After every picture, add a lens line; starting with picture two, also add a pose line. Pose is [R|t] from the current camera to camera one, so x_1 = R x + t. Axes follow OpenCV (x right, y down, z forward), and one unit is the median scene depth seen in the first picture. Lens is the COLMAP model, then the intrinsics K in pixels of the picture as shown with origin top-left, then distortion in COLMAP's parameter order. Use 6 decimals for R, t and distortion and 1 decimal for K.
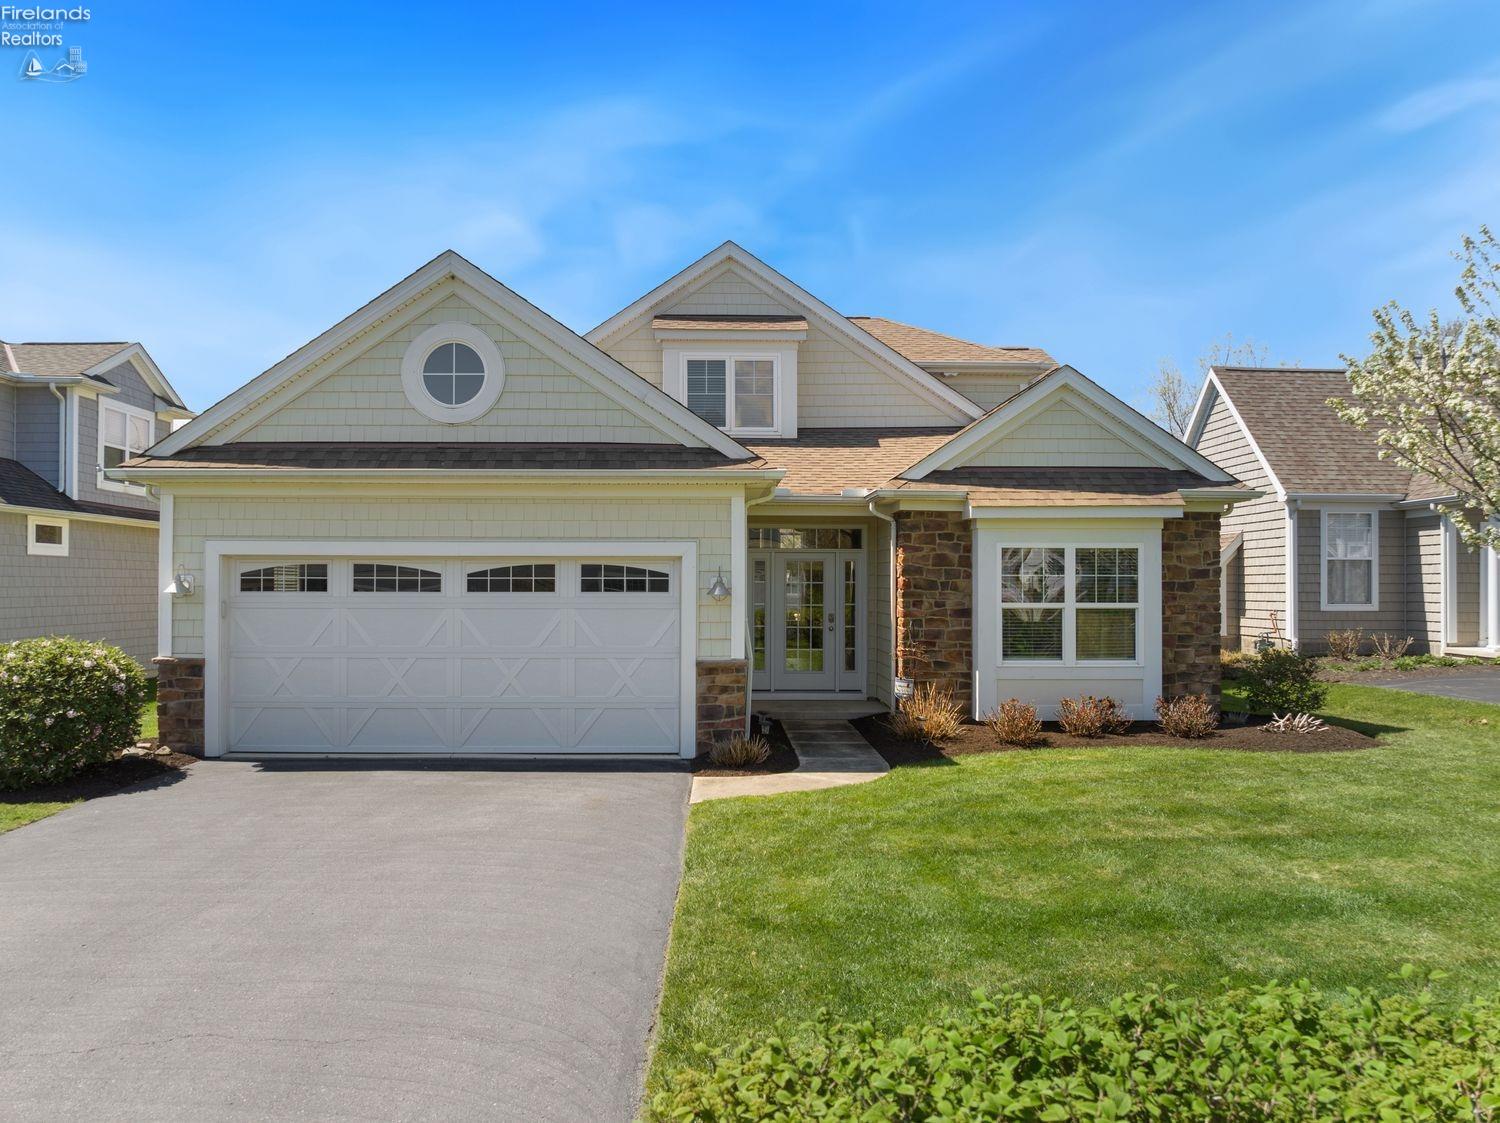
lens RADIAL K [[1069.6, 0, 718.0], [0, 1069.6, 570.4], [0, 0, 1]] dist [-0.036272, -0.005502]
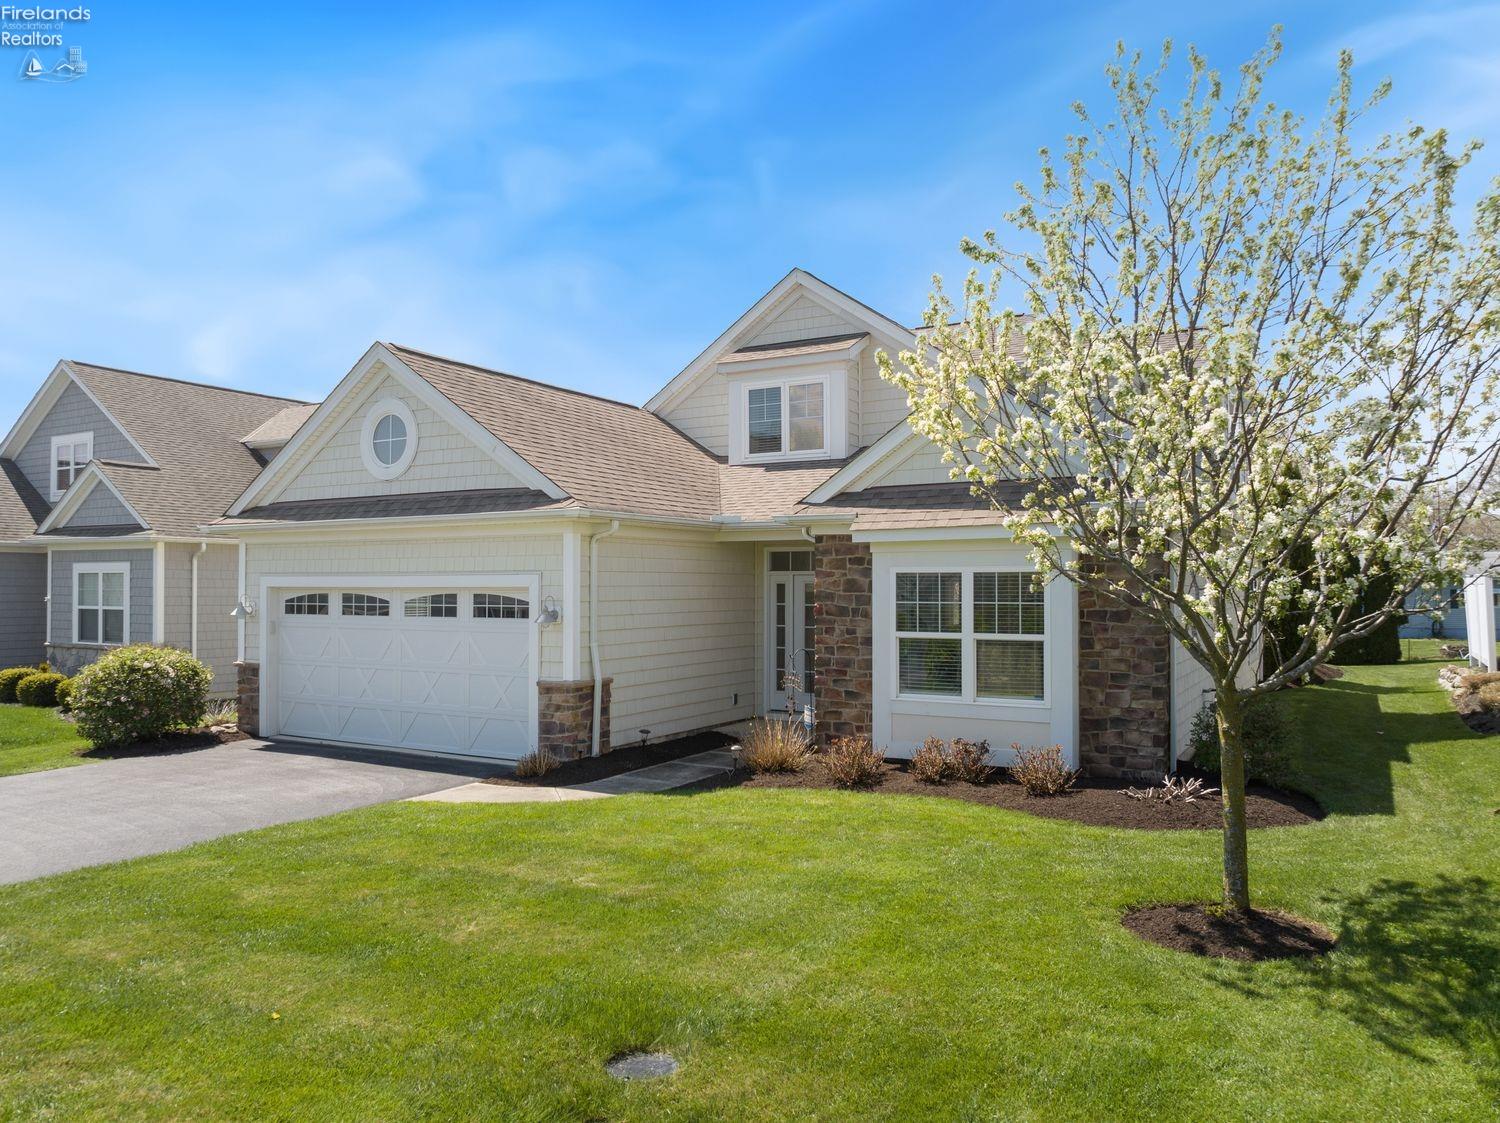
lens RADIAL K [[1072.4, 0, 750.0], [0, 1072.4, 561.5], [0, 0, 1]] dist [-0.042458, -0.001561]
pose [[0.863369, -0.014338, -0.504369, 0.636385], [0.009264, 0.999878, -0.012566, -0.020707], [0.504488, 0.006177, 0.863397, 0.125240]]
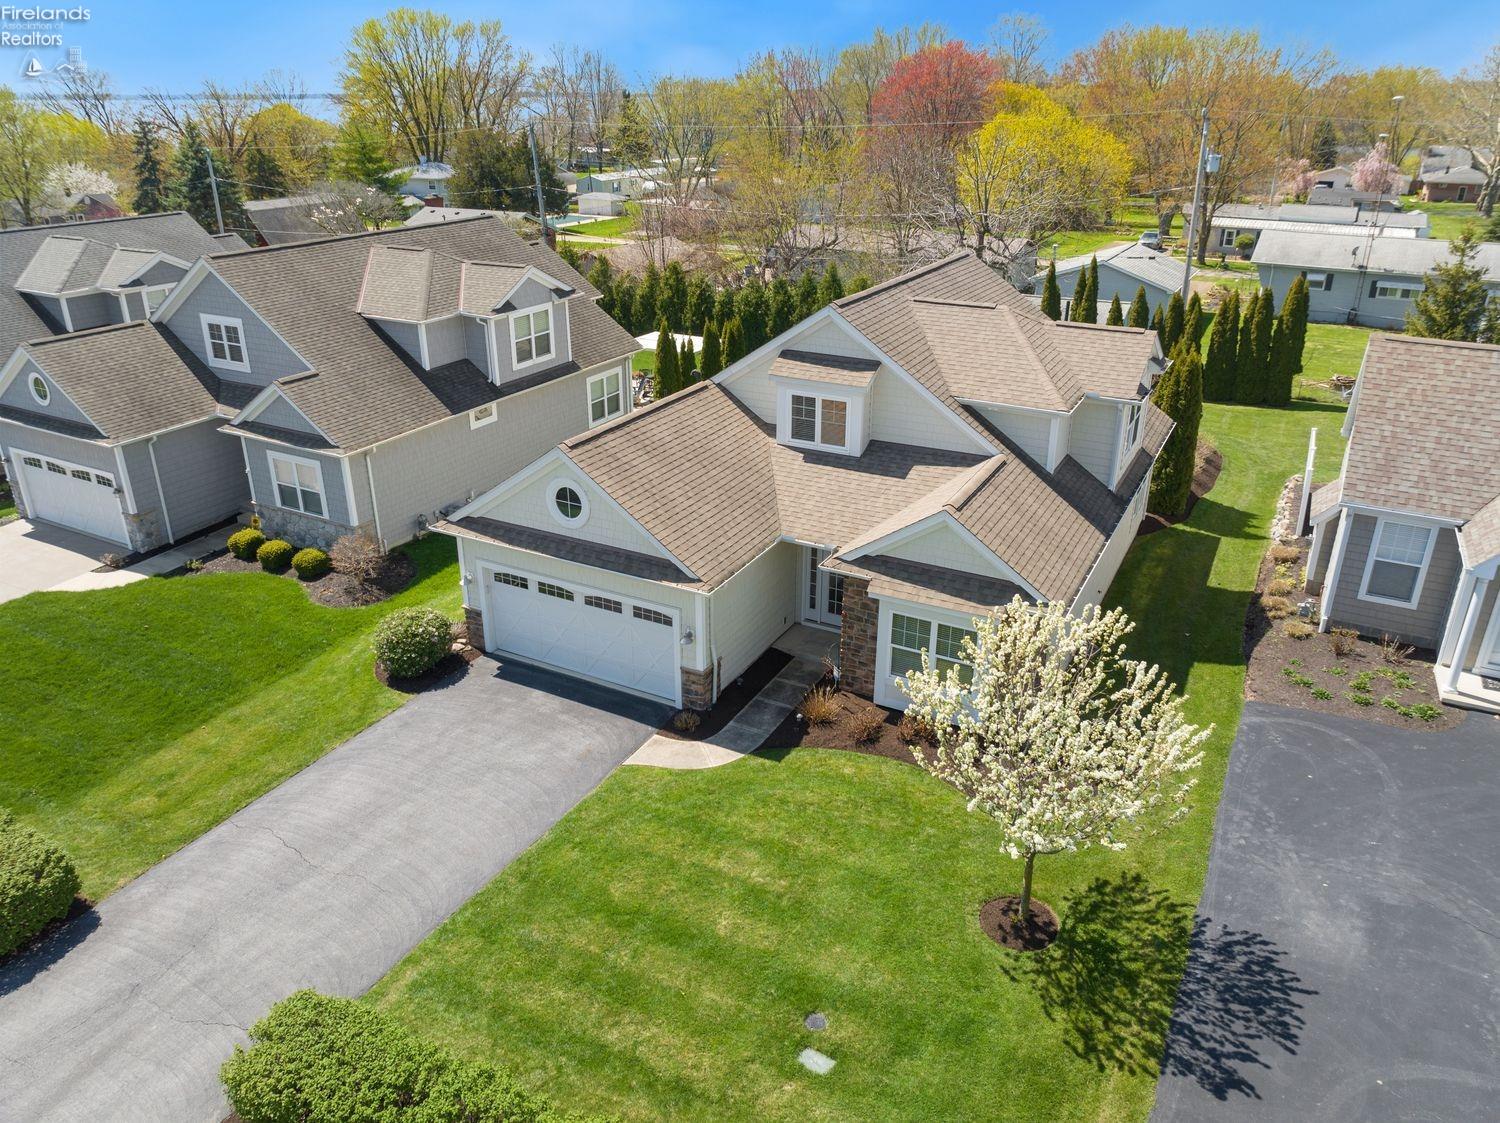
lens RADIAL K [[1061.3, 0, 750.9], [0, 1061.3, 544.7], [0, 0, 1]] dist [-0.035231, -0.002036]
pose [[0.877884, 0.187946, -0.440449, 0.763087], [0.006291, 0.915156, 0.403050, -0.757274], [0.478831, -0.356602, 0.802219, -0.330668]]
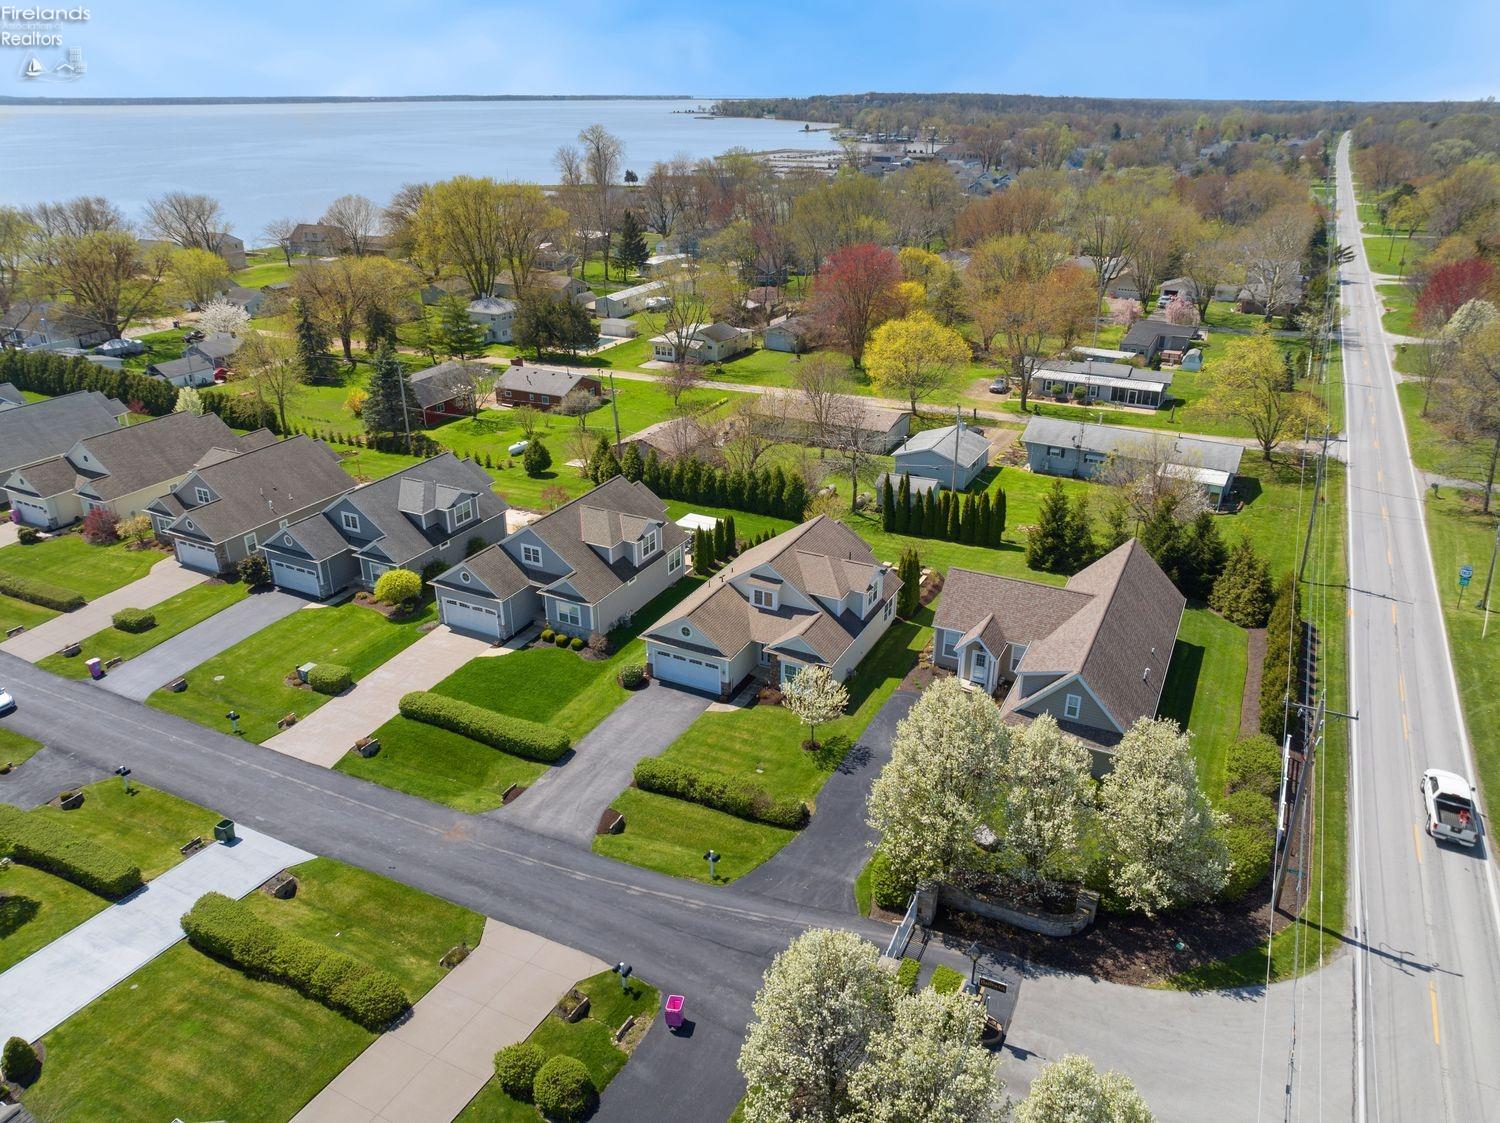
lens RADIAL K [[1061.3, 0, 750.9], [0, 1061.3, 544.7], [0, 0, 1]] dist [-0.035231, -0.002036]
pose [[0.889240, 0.177132, -0.421754, 2.240177], [0.009500, 0.914636, 0.404166, -2.704483], [0.457342, -0.363407, 0.811649, -3.138647]]
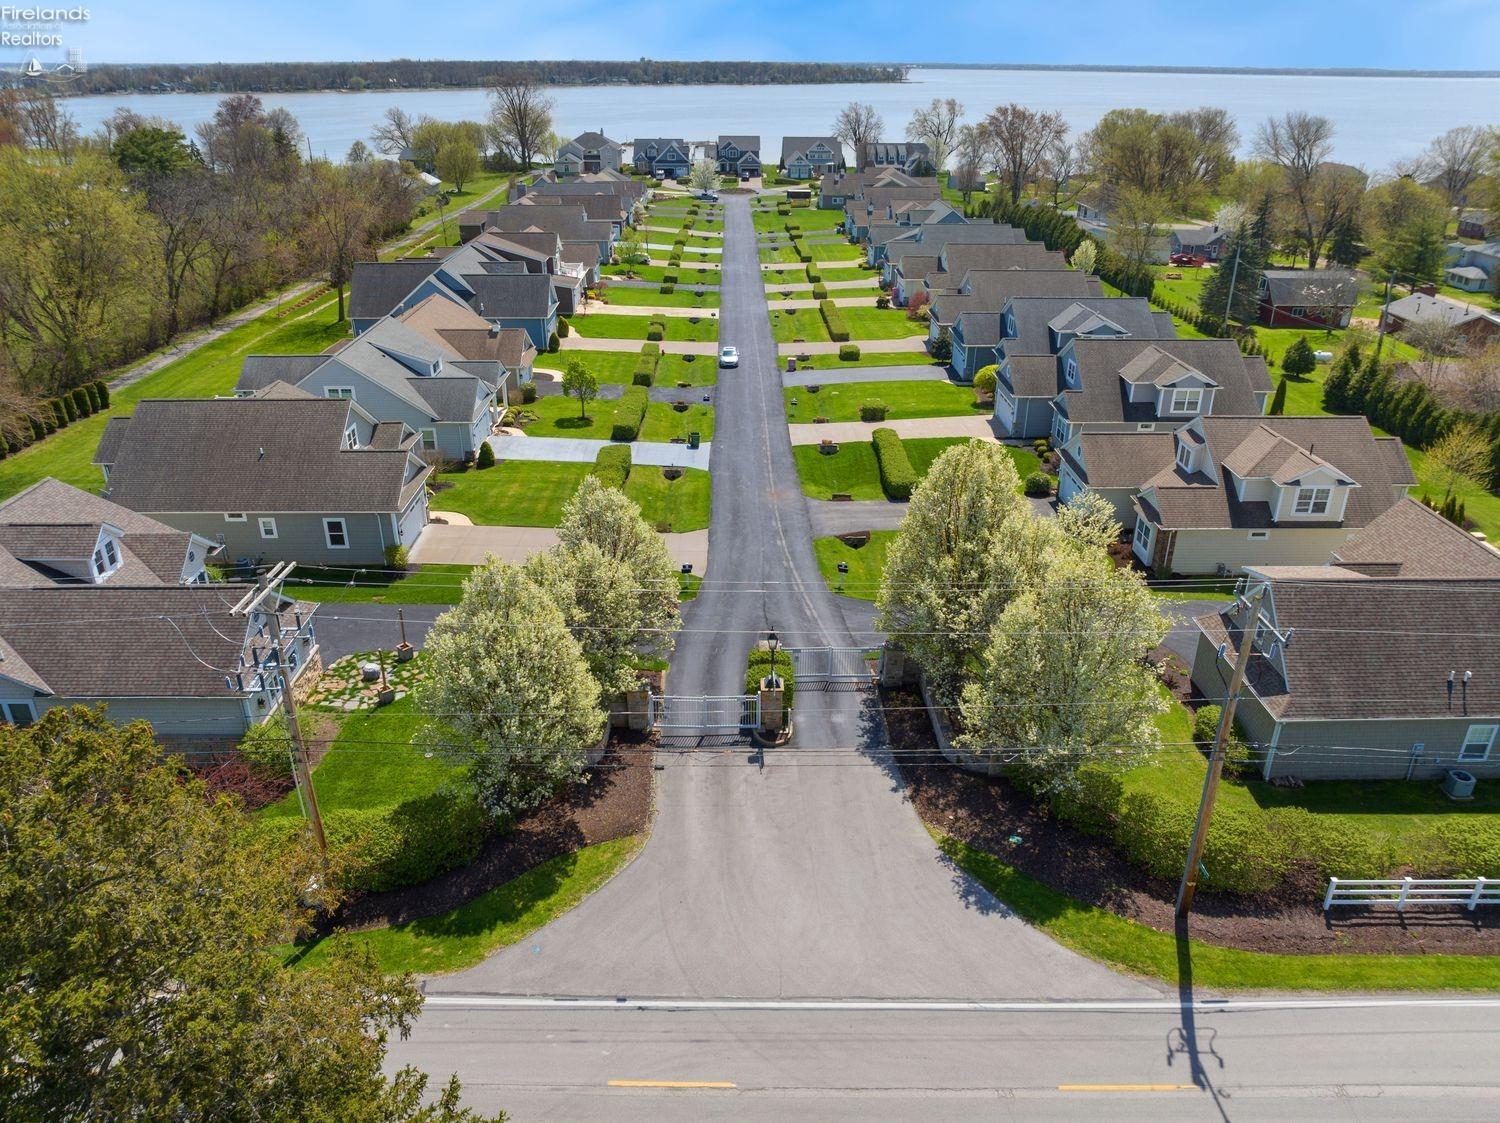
lens RADIAL K [[1022.2, 0, 750.0], [0, 1022.2, 561.5], [0, 0, 1]] dist [-0.003327, -0.000739]
pose [[0.004823, 0.431103, -0.902290, 4.392512], [0.007575, 0.902259, 0.431129, -1.795396], [0.999960, -0.008915, 0.001086, -0.709669]]
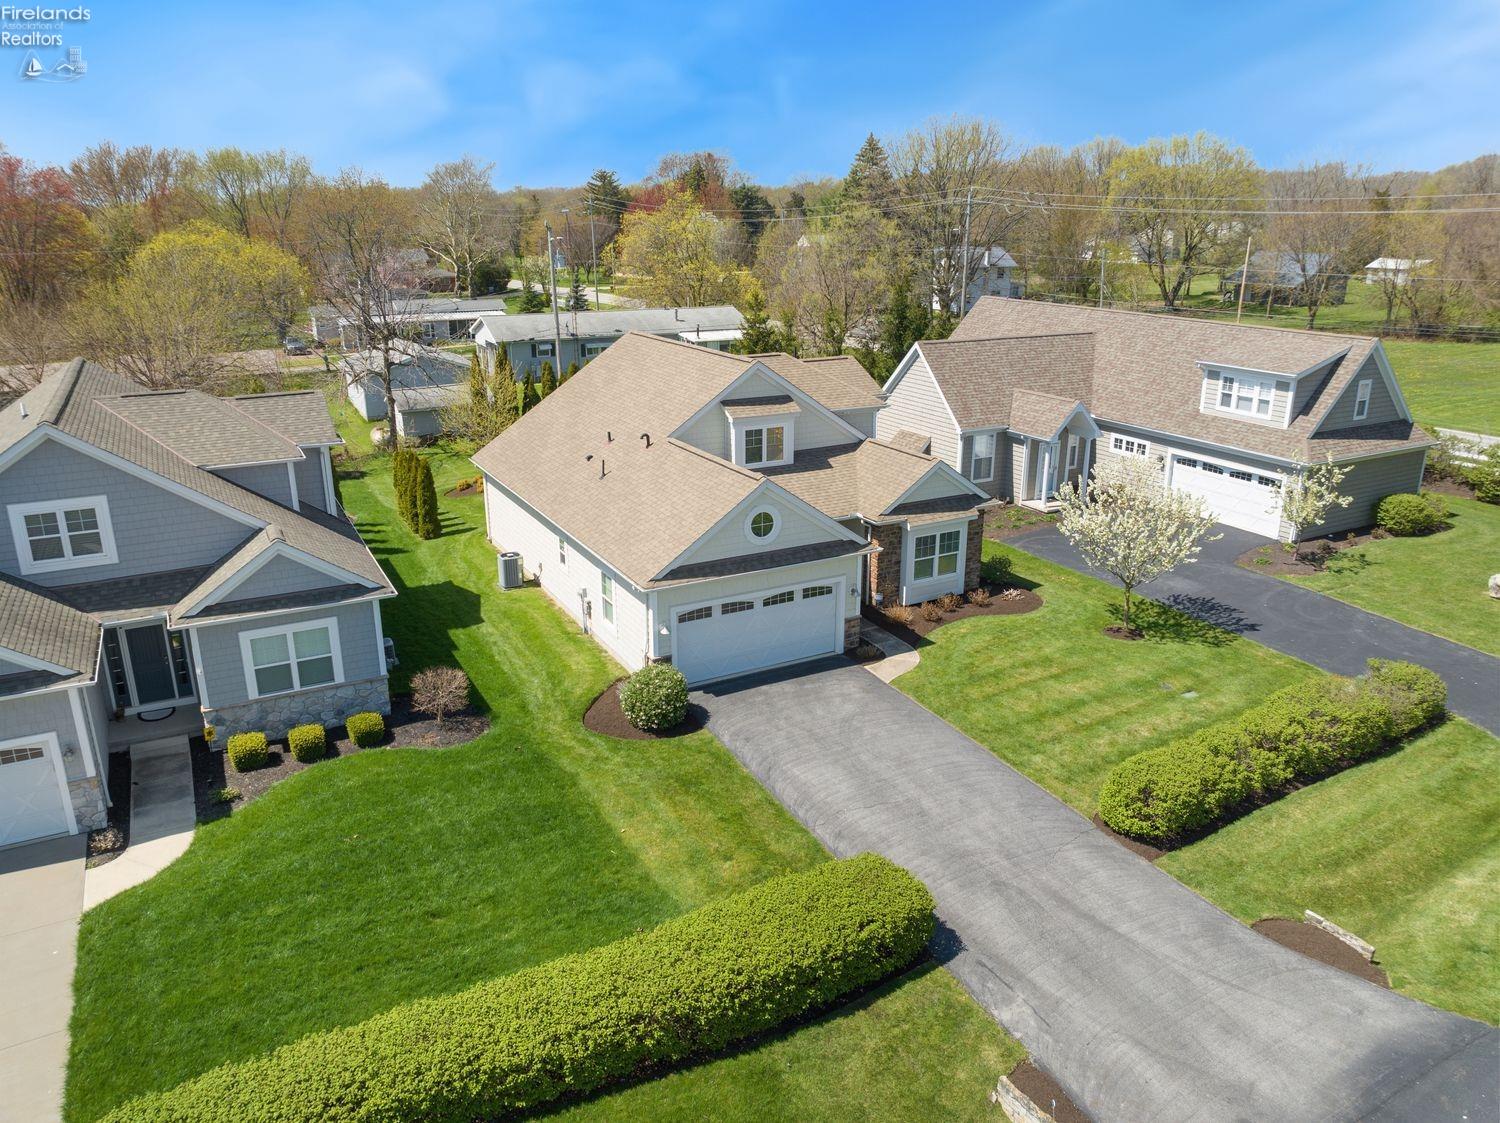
lens RADIAL K [[1061.3, 0, 750.9], [0, 1061.3, 544.7], [0, 0, 1]] dist [-0.035231, -0.002036]
pose [[0.881973, -0.142166, 0.449347, -1.171314], [-0.005821, 0.950061, 0.312010, -0.769030], [-0.471265, -0.277800, 0.837100, -0.866691]]
